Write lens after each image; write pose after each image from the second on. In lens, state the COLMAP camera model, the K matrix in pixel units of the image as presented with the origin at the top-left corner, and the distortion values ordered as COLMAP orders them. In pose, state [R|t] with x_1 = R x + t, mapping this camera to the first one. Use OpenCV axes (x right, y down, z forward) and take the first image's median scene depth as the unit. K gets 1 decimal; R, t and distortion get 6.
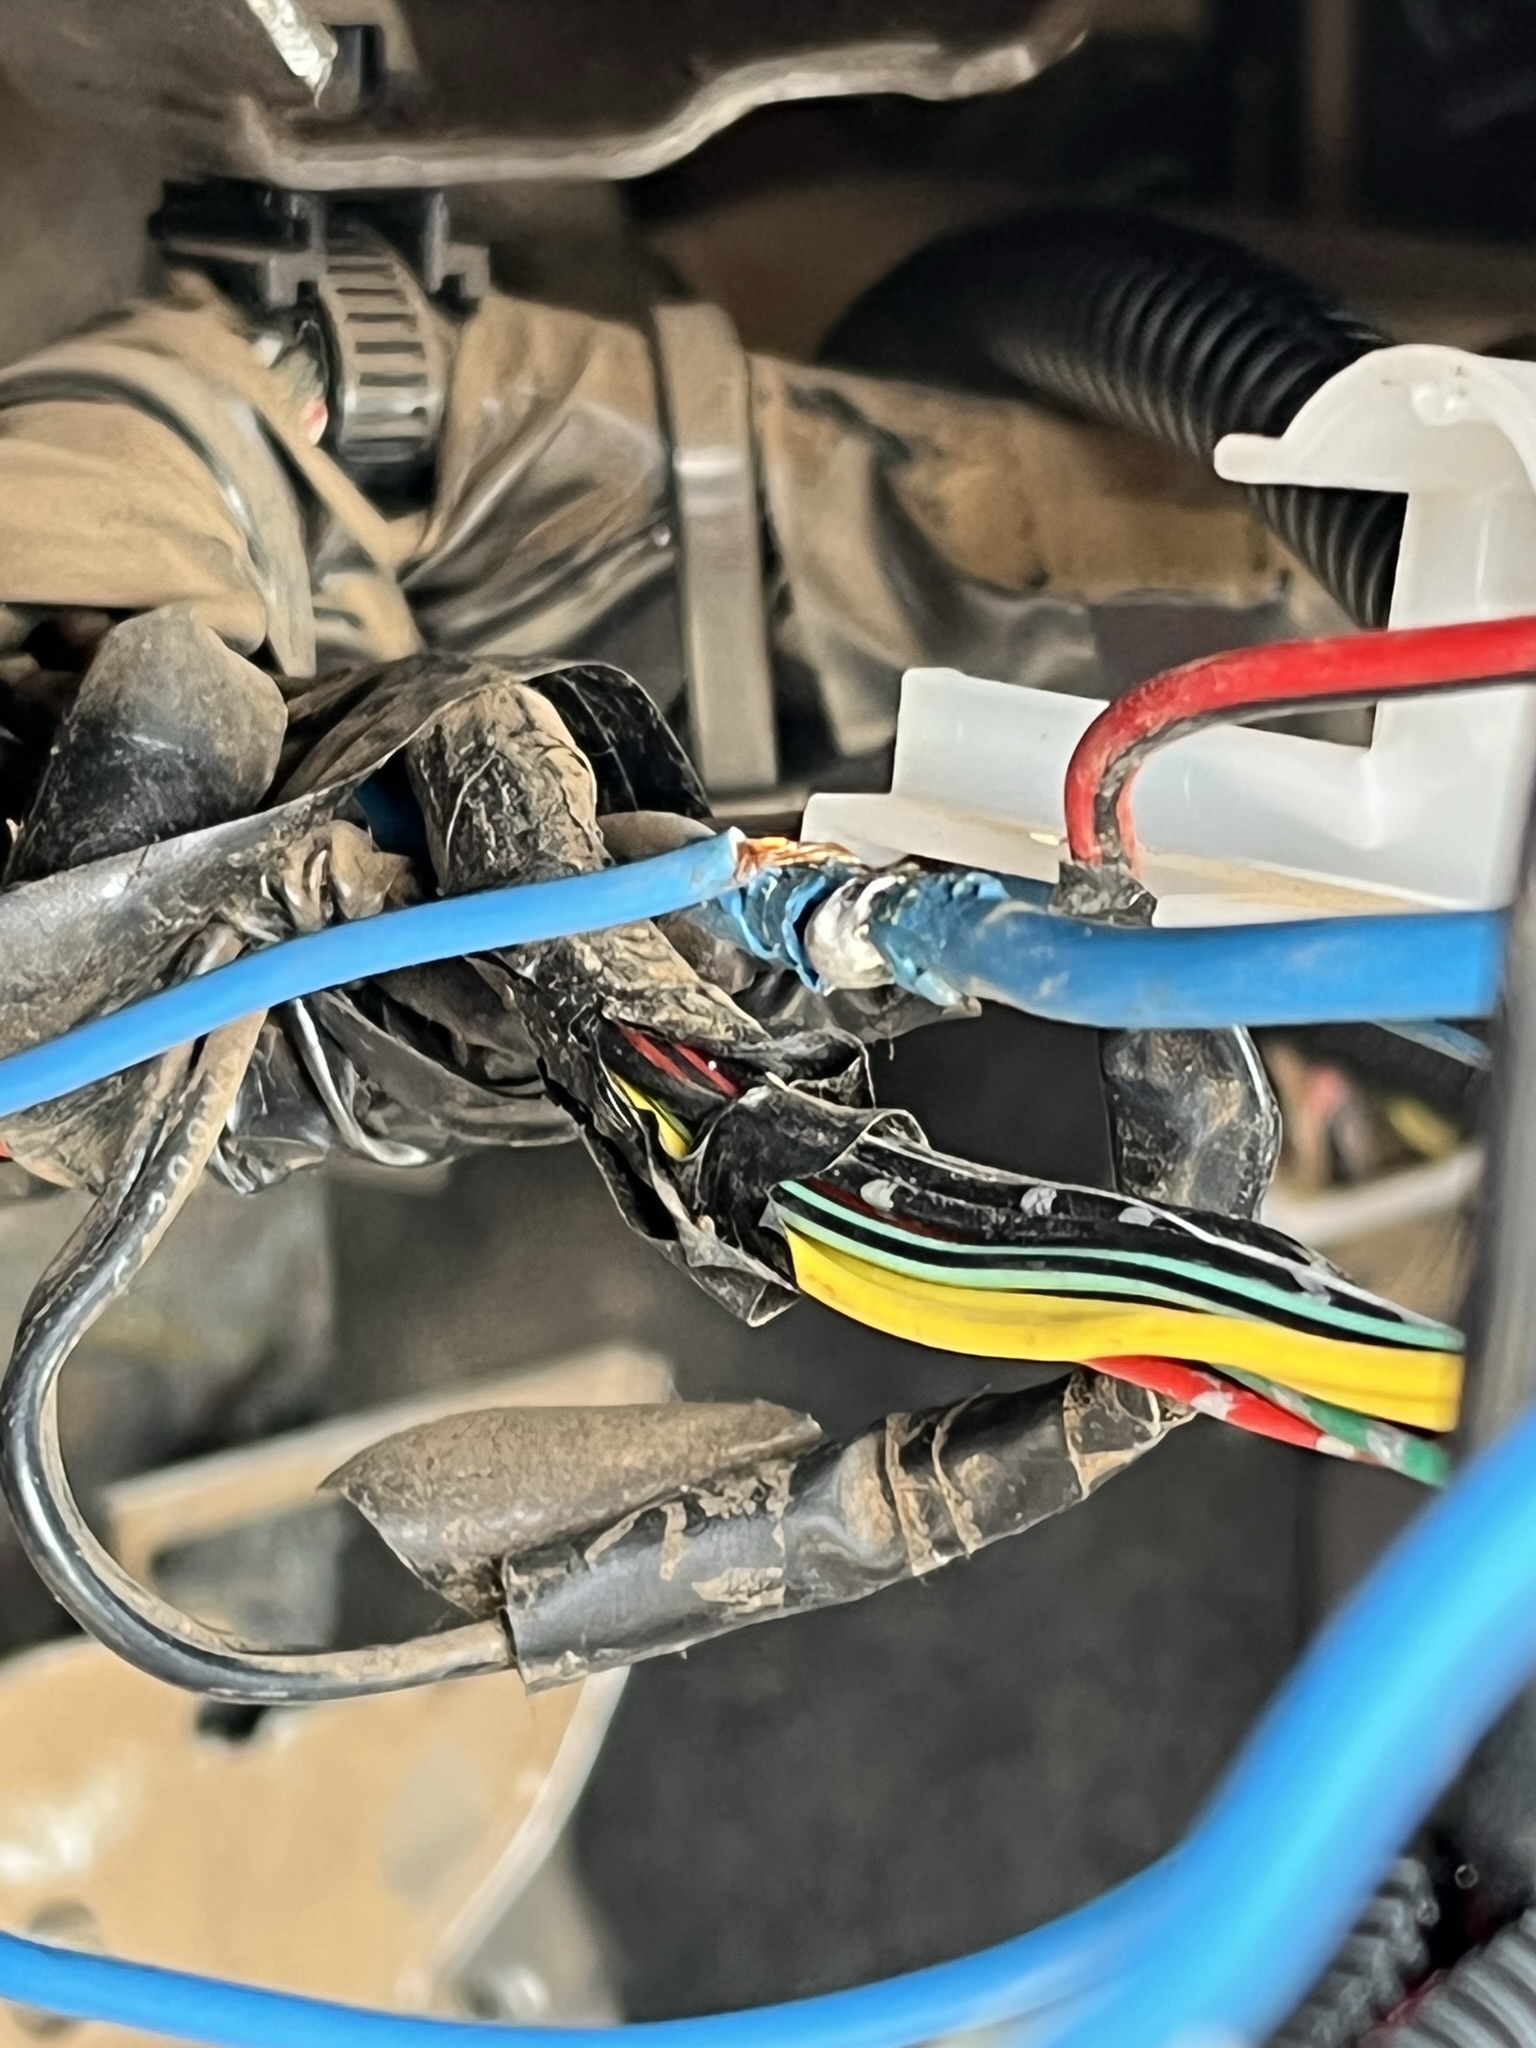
lens RADIAL K [[5701.0, 0, 769.4], [0, 5701.0, 1025.9], [0, 0, 1]] dist [-0.746183, 0.000000]
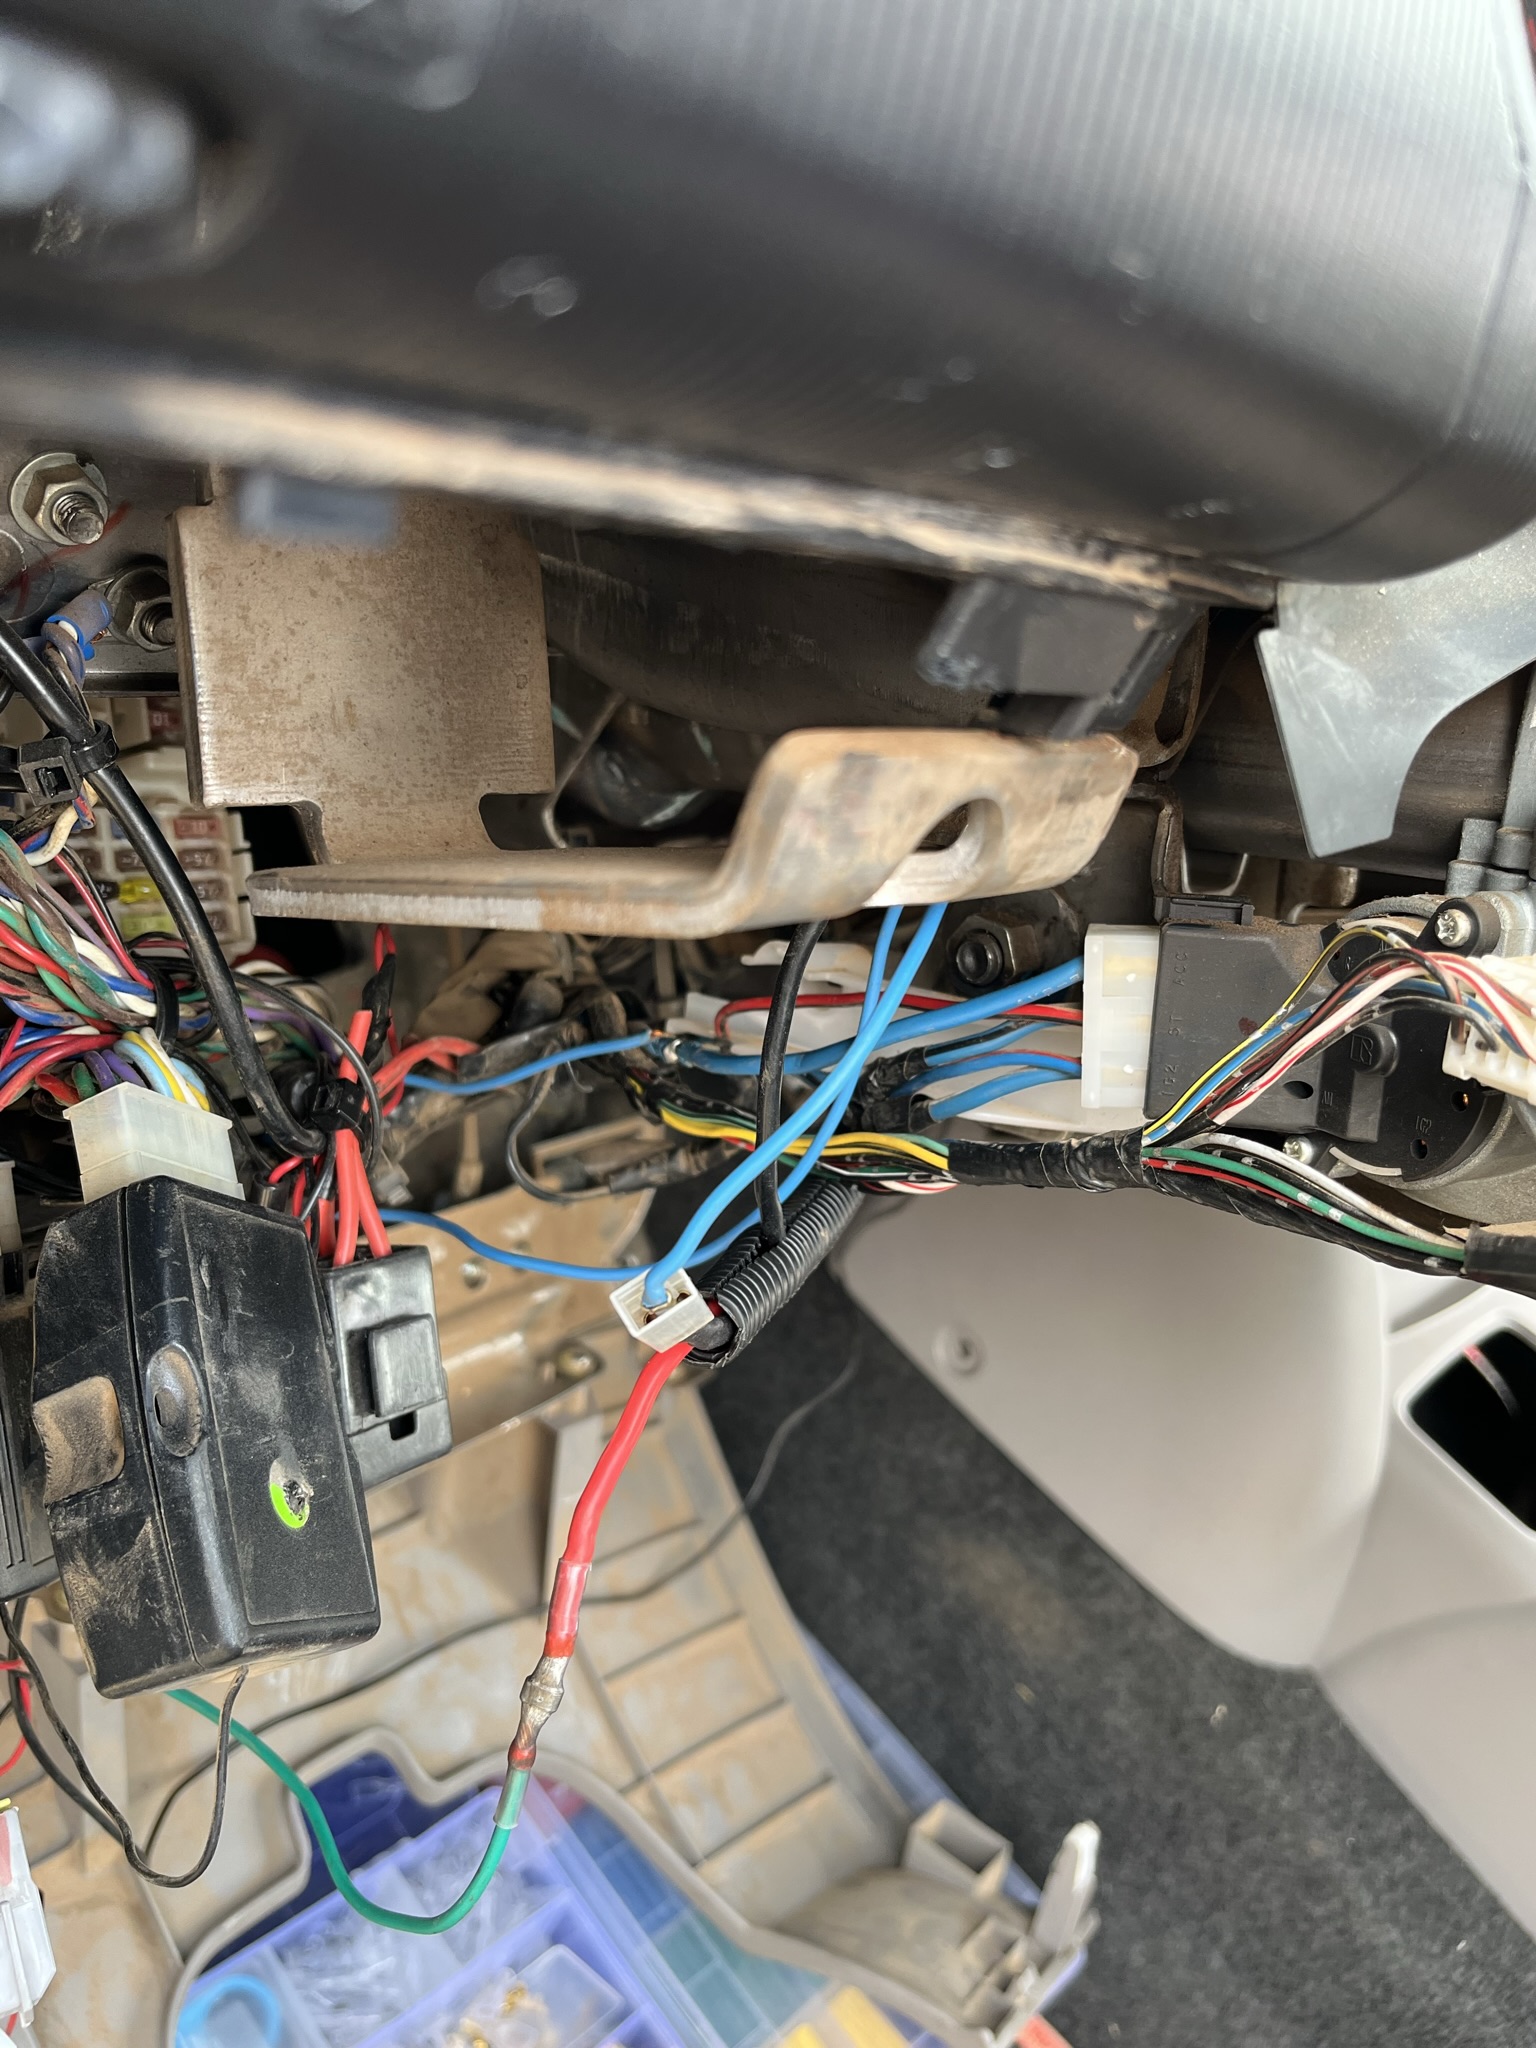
lens RADIAL K [[1544.1, 0, 766.9], [0, 1544.1, 1018.9], [0, 0, 1]] dist [-0.044769, -0.005075]
pose [[0.999677, -0.005611, 0.024780, 0.058558], [0.005135, 0.999802, 0.019233, -0.064599], [-0.024883, -0.019100, 0.999508, -0.335931]]
